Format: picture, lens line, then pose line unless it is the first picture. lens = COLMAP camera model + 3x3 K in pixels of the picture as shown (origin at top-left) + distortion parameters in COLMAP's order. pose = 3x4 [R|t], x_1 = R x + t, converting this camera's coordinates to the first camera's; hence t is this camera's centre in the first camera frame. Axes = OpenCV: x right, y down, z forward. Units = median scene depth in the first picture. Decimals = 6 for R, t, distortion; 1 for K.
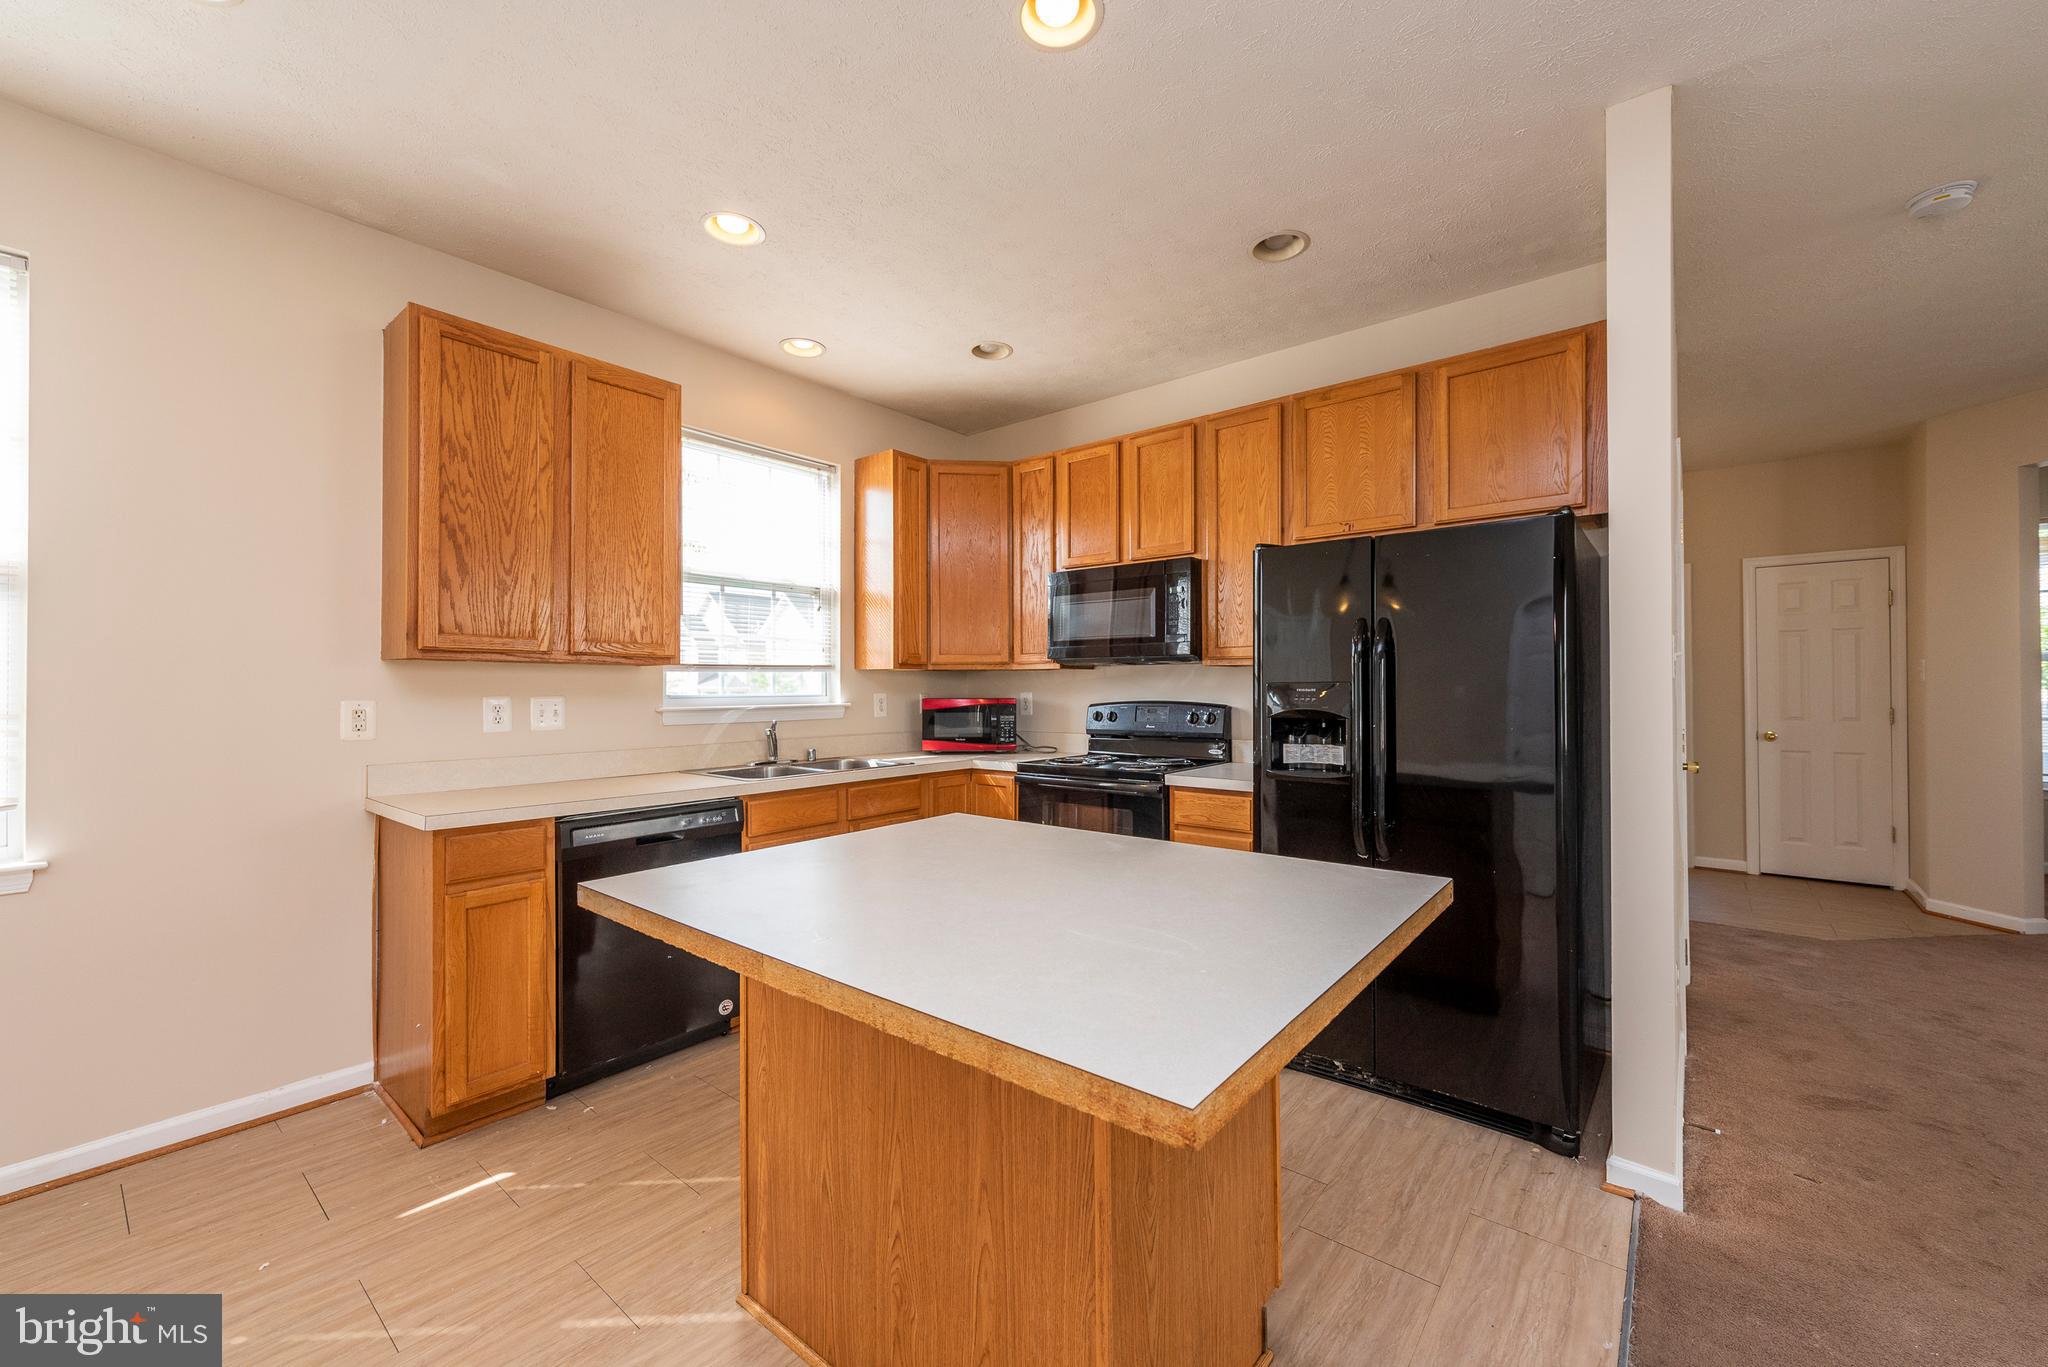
lens RADIAL K [[805.9, 0, 1019.9], [0, 805.9, 686.8], [0, 0, 1]] dist [0.014535, -0.000984]
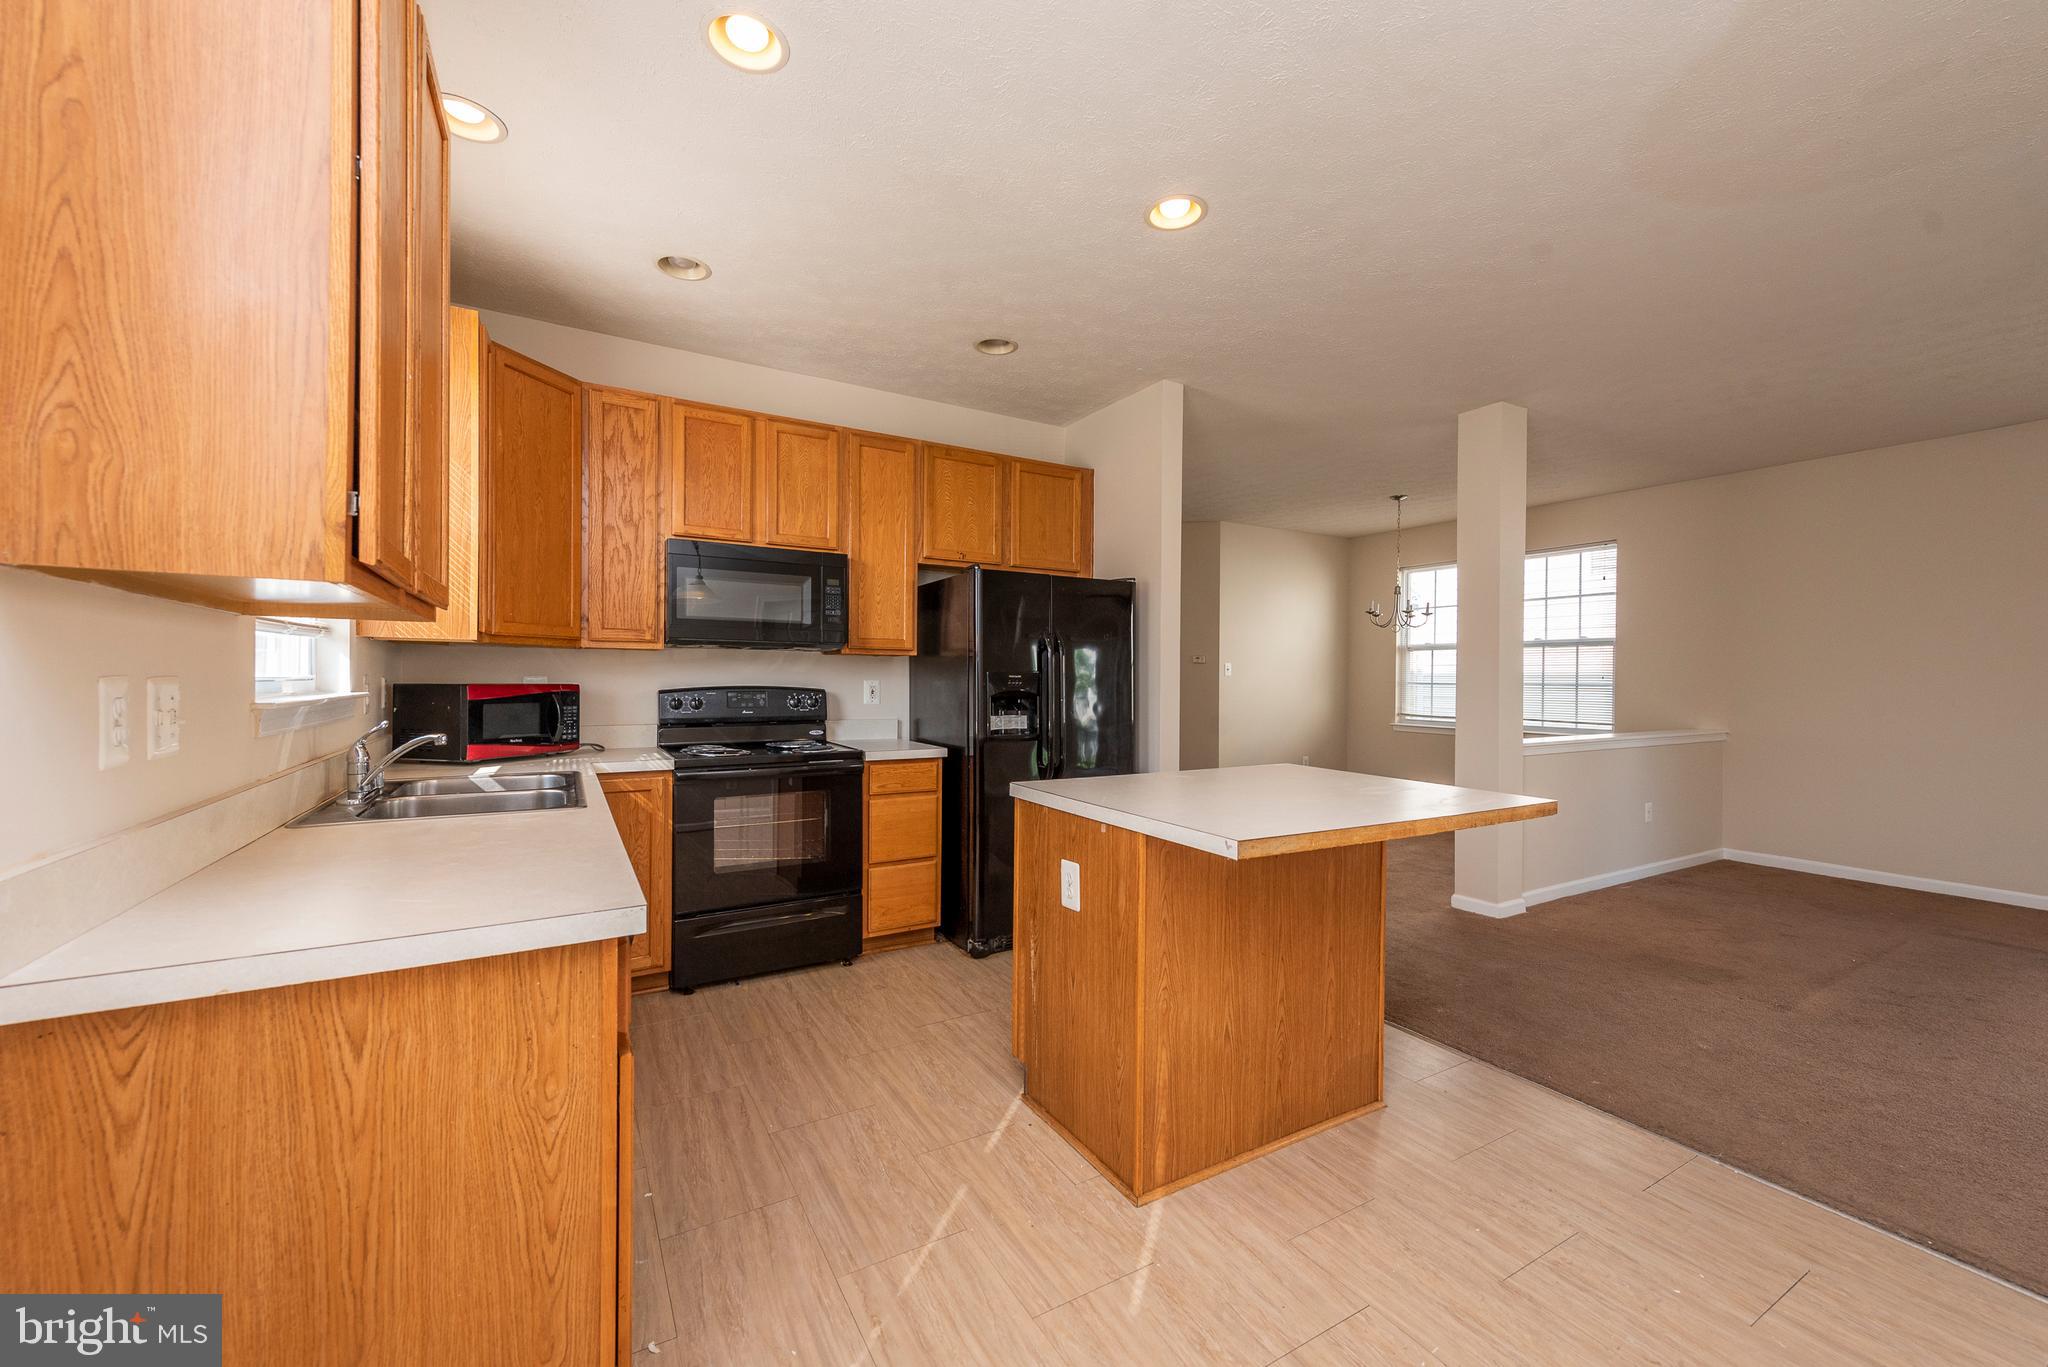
lens RADIAL K [[805.9, 0, 1038.6], [0, 805.9, 690.5], [0, 0, 1]] dist [0.014535, -0.000984]
pose [[0.335979, -0.008002, 0.941836, -0.678114], [-0.007720, 0.999907, 0.011250, 0.009073], [-0.941838, -0.011051, 0.335886, 0.352500]]
